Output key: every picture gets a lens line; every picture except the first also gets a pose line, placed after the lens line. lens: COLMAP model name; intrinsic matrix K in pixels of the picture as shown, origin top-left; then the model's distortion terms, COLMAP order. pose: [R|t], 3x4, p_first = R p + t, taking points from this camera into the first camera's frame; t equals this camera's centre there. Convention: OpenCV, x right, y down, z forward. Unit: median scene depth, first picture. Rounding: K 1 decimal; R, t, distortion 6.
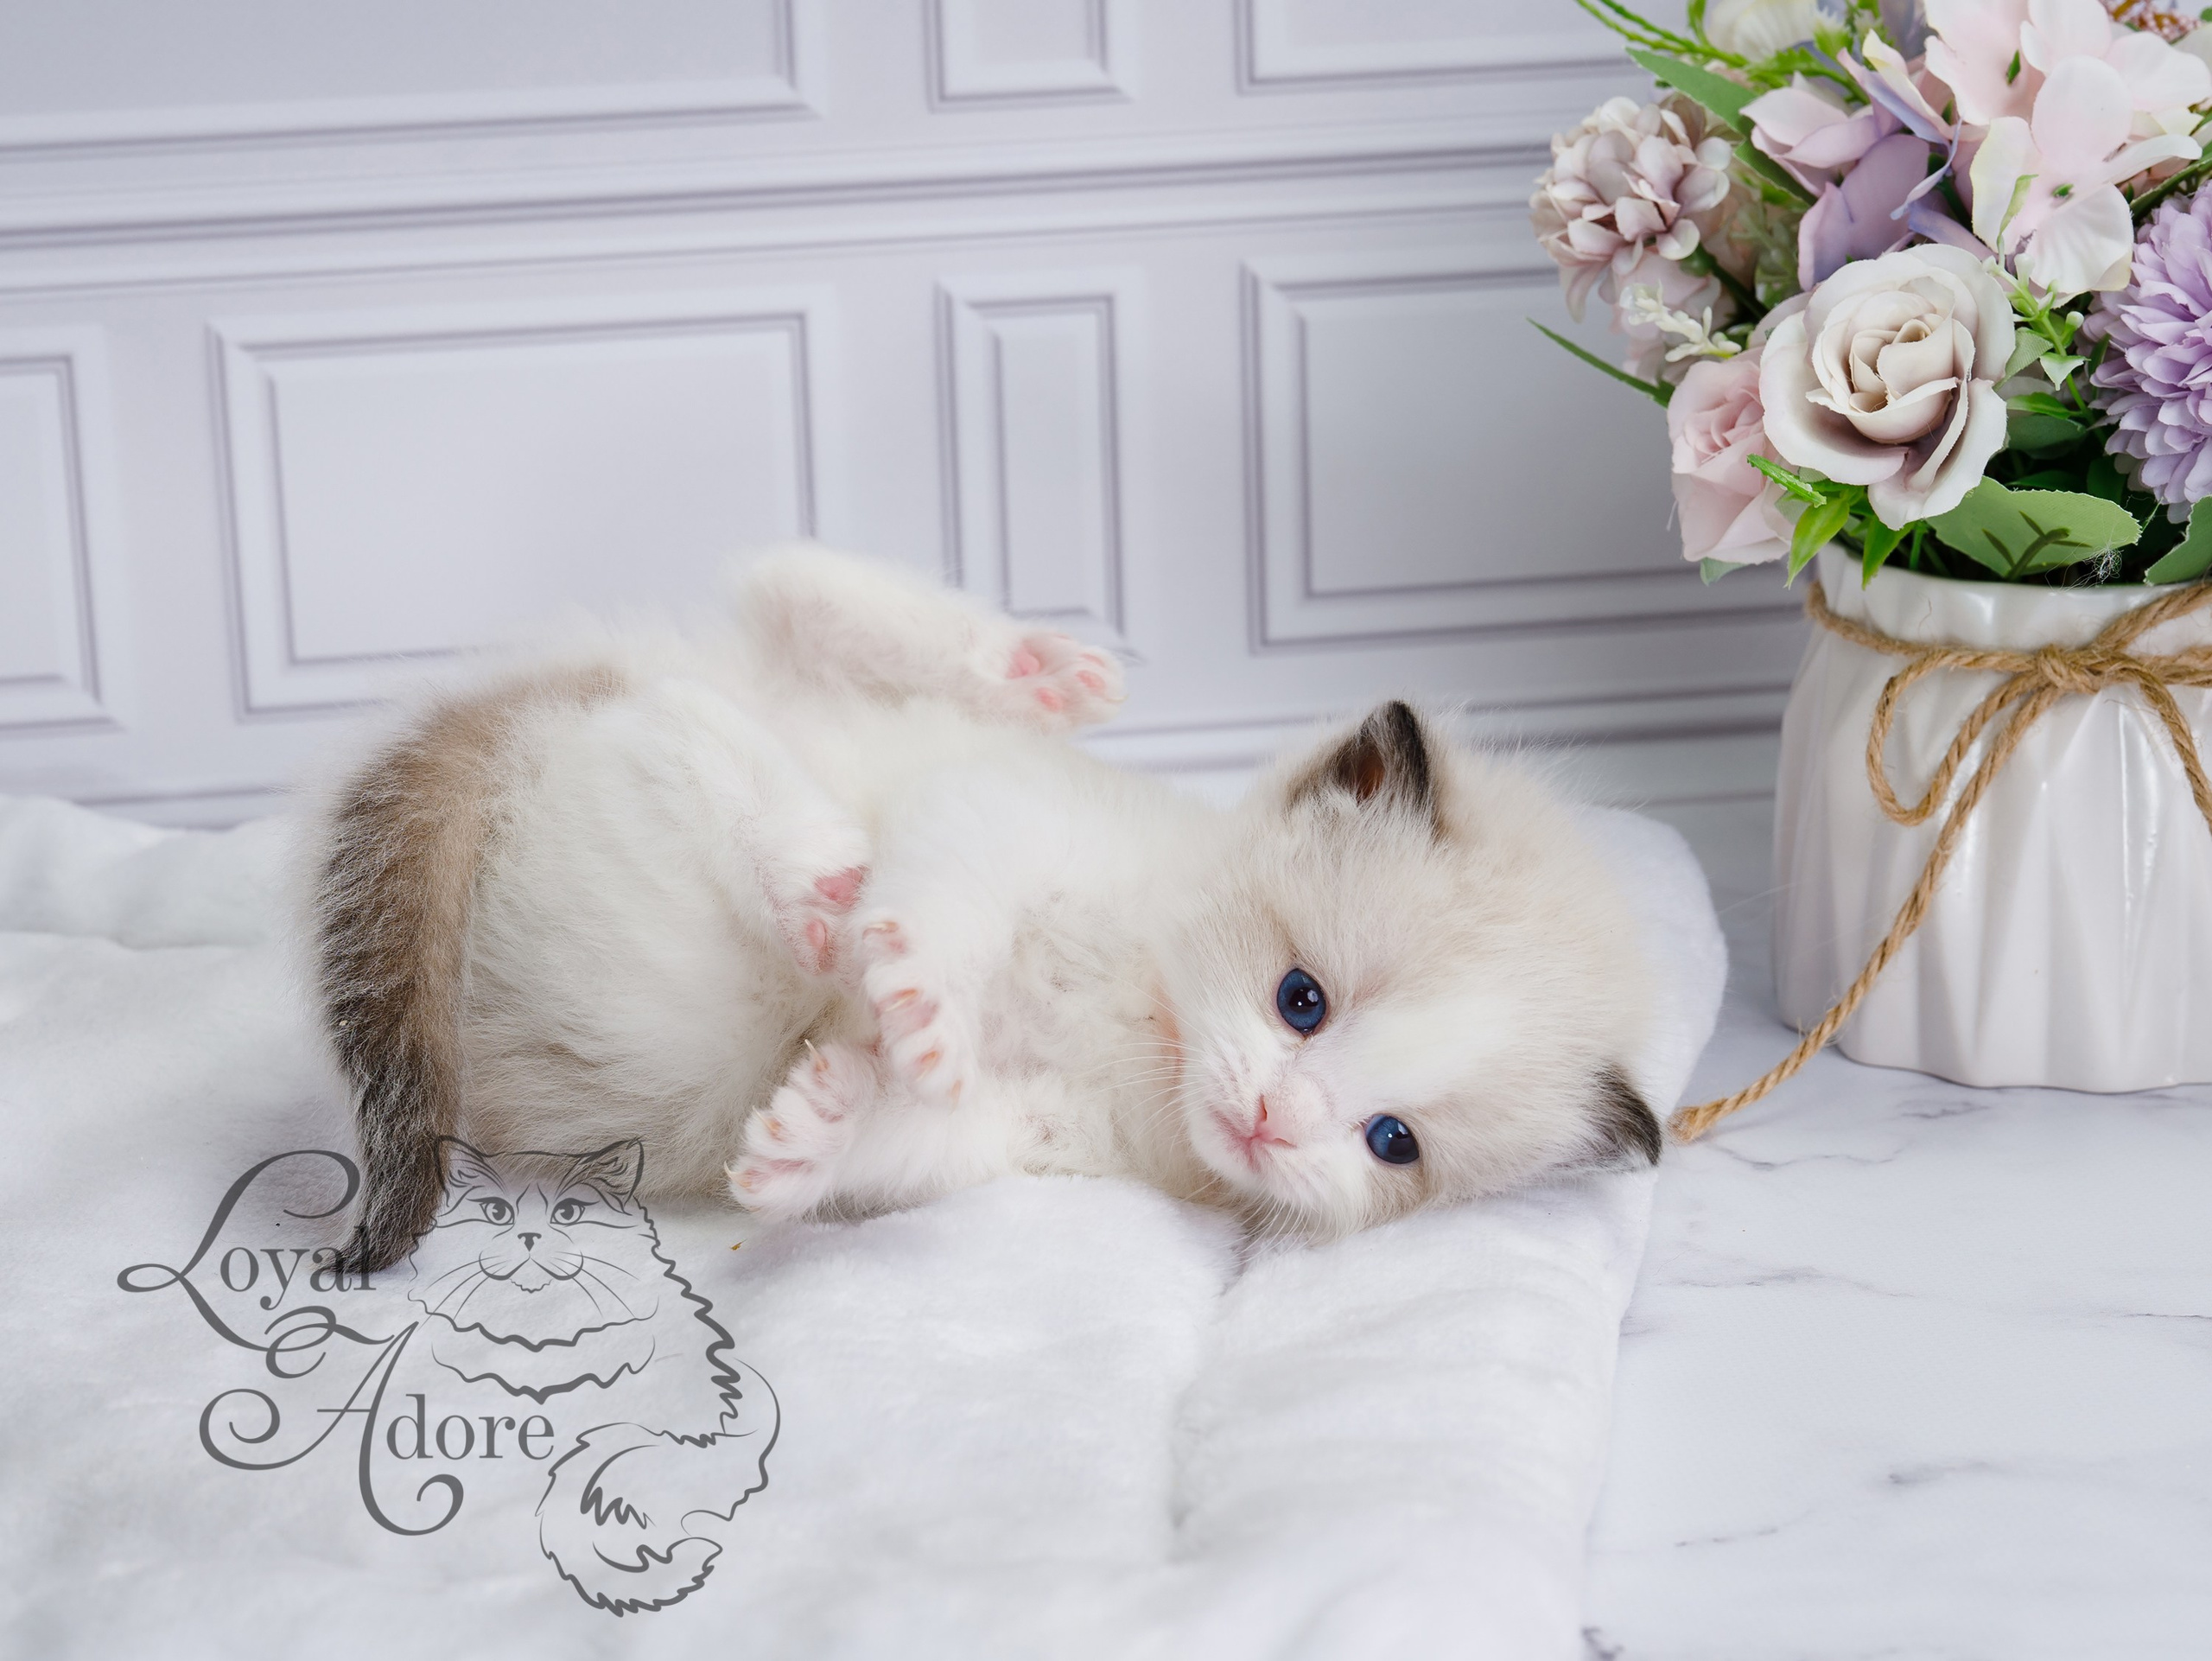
lens RADIAL K [[5557.2, 0, 1106.0], [0, 5557.2, 830.5], [0, 0, 1]] dist [-0.086285, 0.345276]
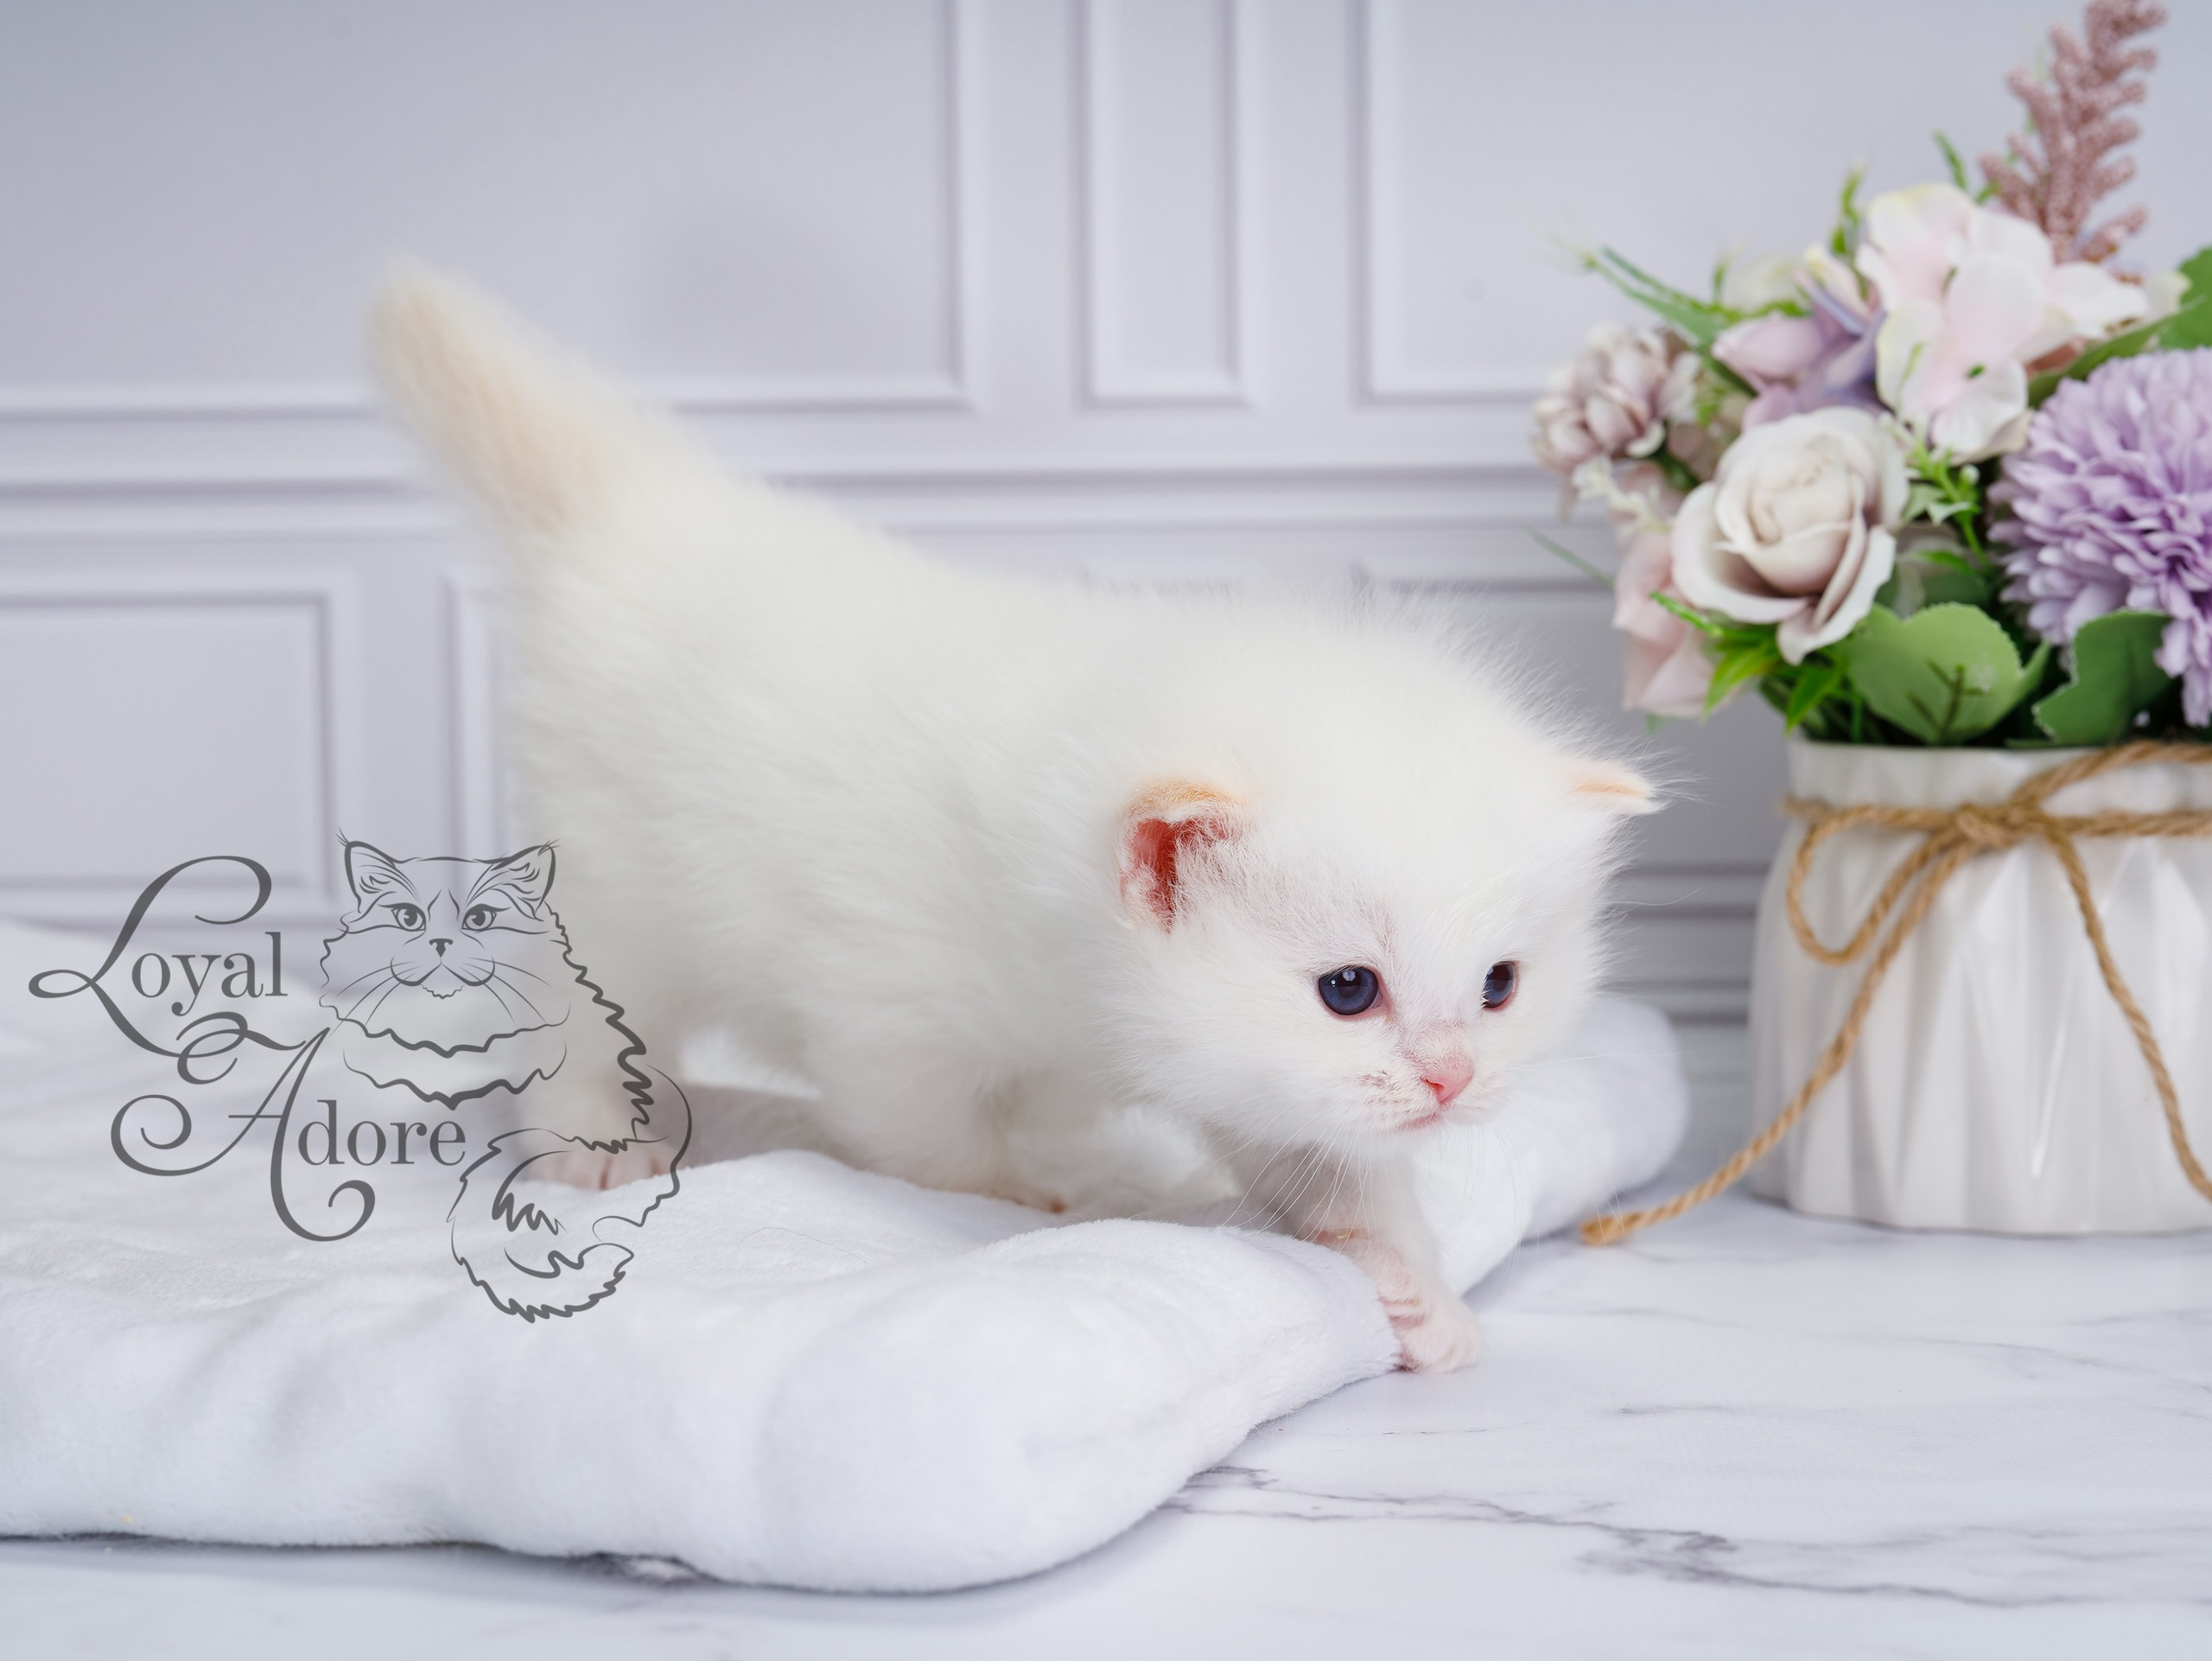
lens RADIAL K [[4784.9, 0, 1106.0], [0, 4784.9, 830.5], [0, 0, 1]] dist [-0.026655, -0.209452]
pose [[0.984380, 0.034810, -0.172579, 0.164572], [-0.066950, 0.980628, -0.184081, 0.151418], [0.162828, 0.192760, 0.967642, 0.081567]]
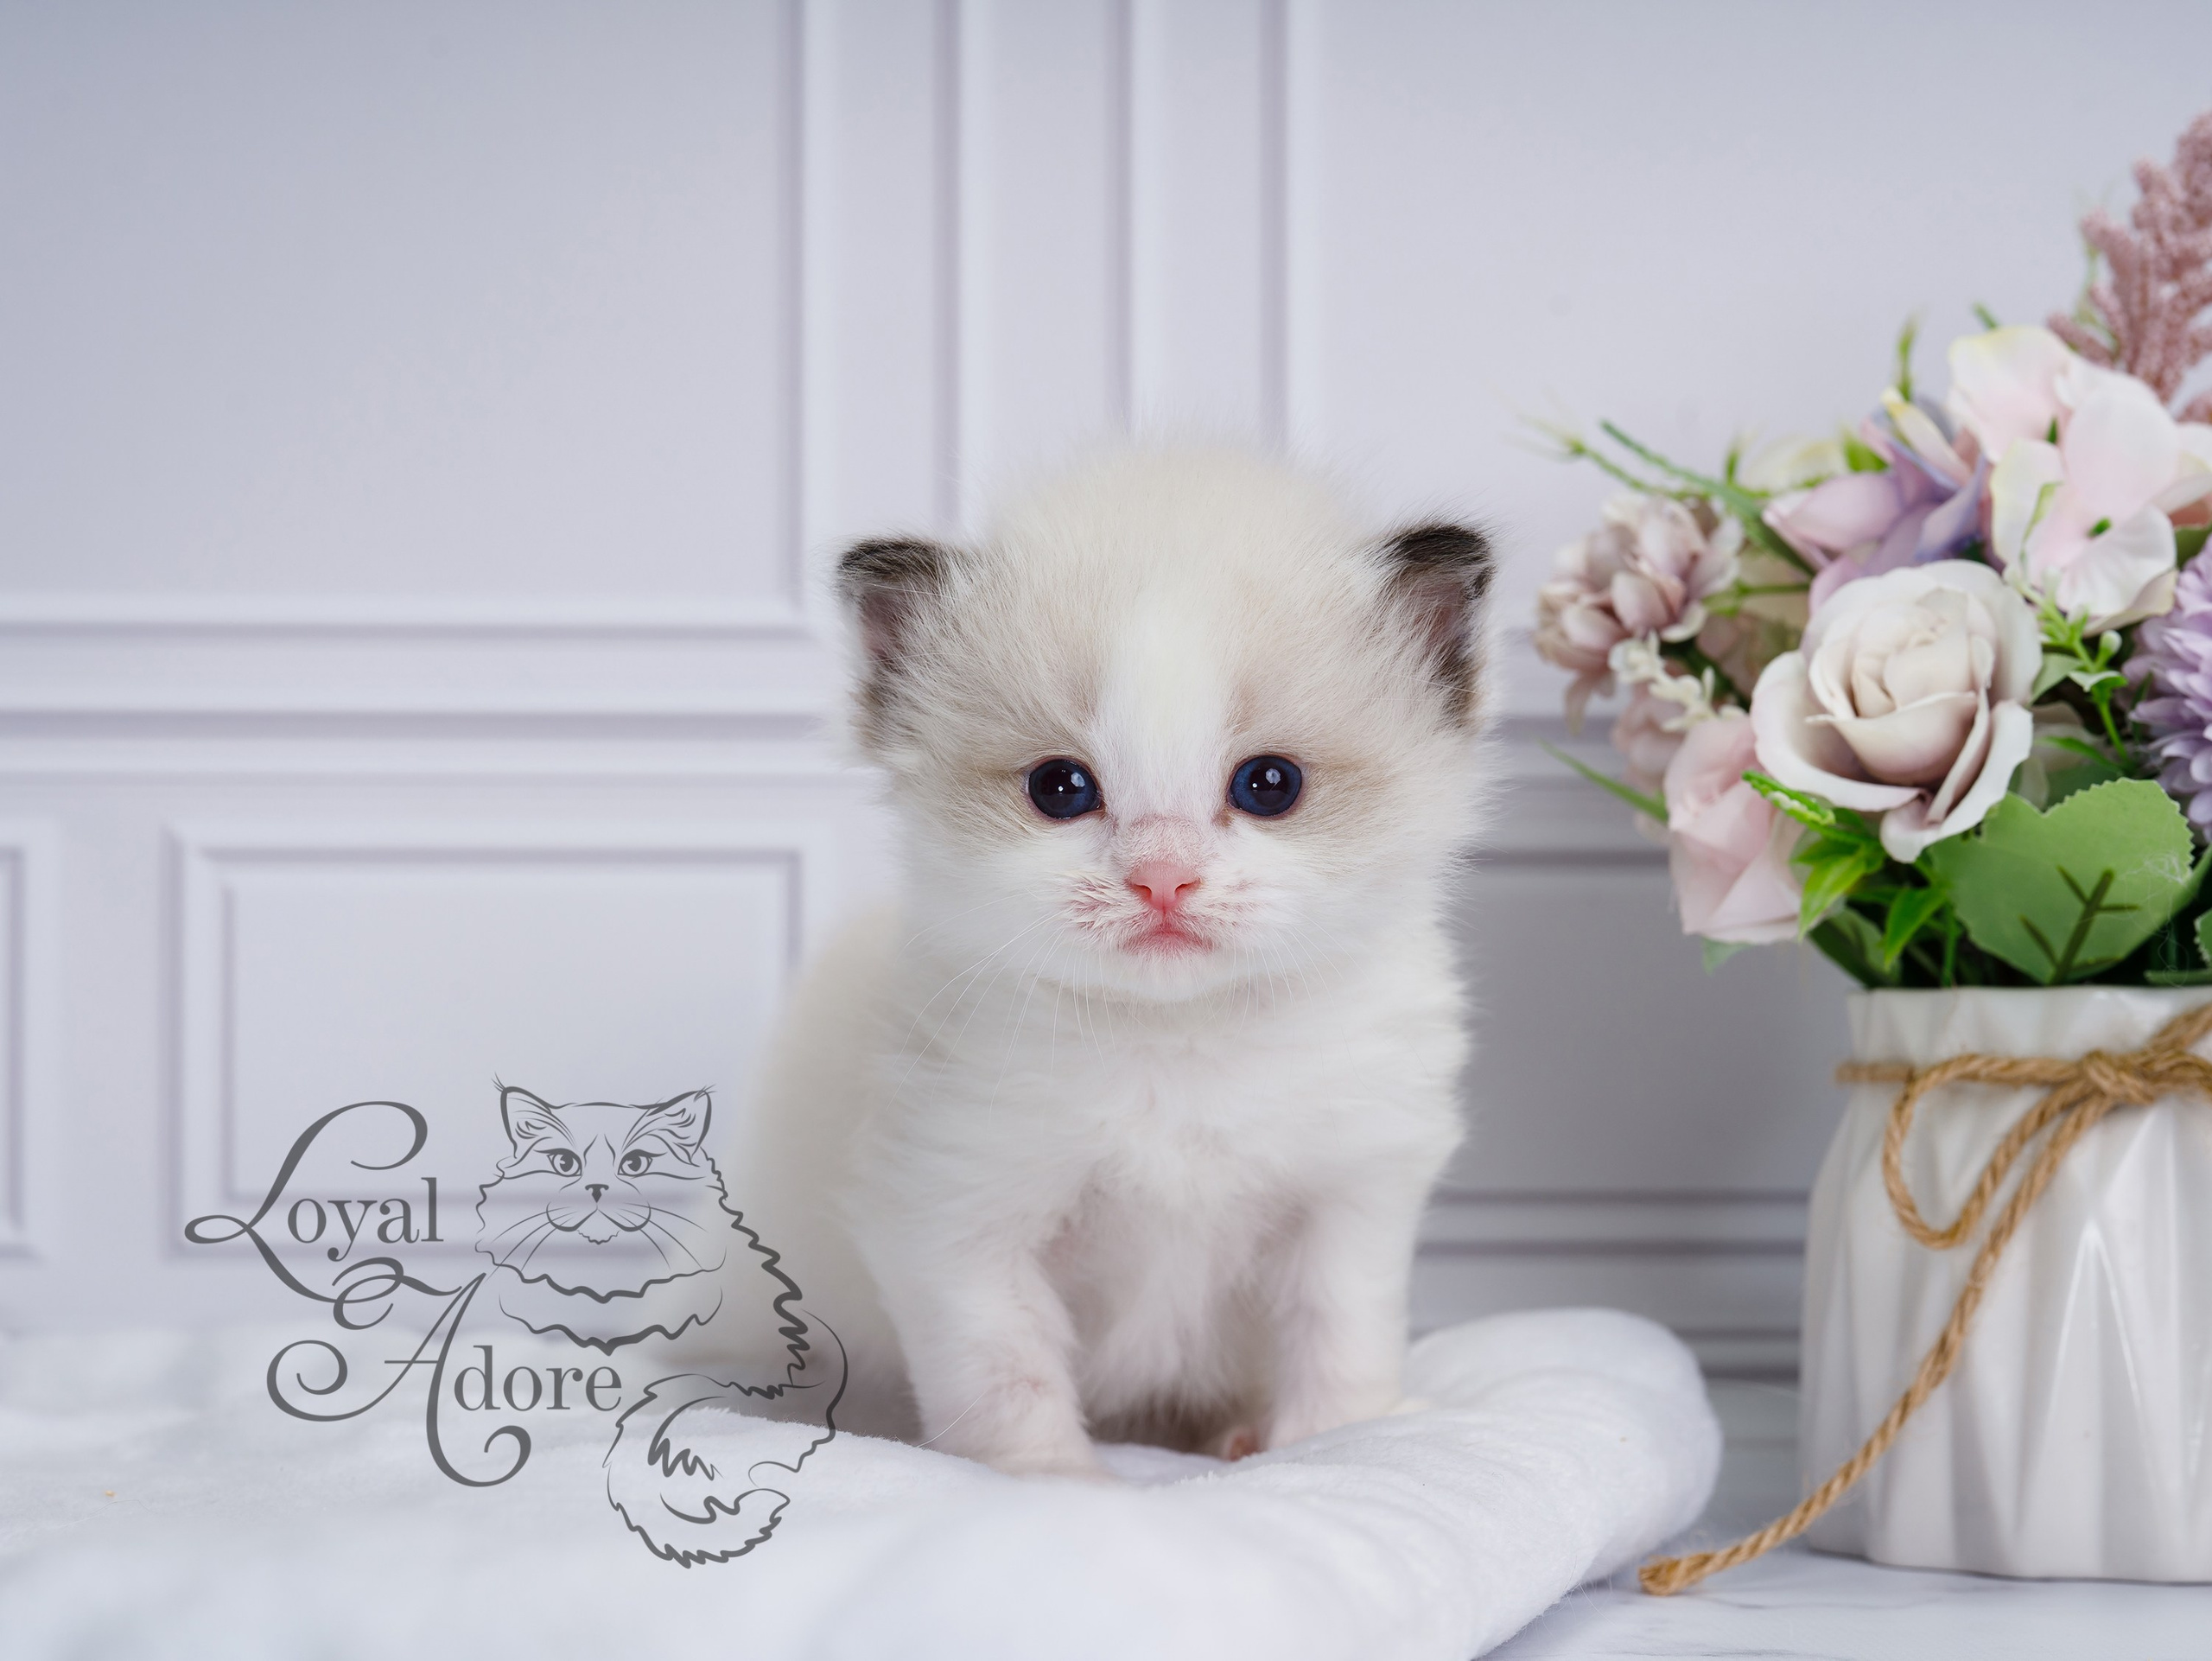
lens RADIAL K [[4914.8, 0, 1106.0], [0, 4914.8, 830.5], [0, 0, 1]] dist [-0.035657, -0.040743]
pose [[0.995926, 0.028881, -0.085429, 0.079009], [-0.053701, 0.950984, -0.304541, 0.176807], [0.072446, 0.307887, 0.948661, 0.240079]]
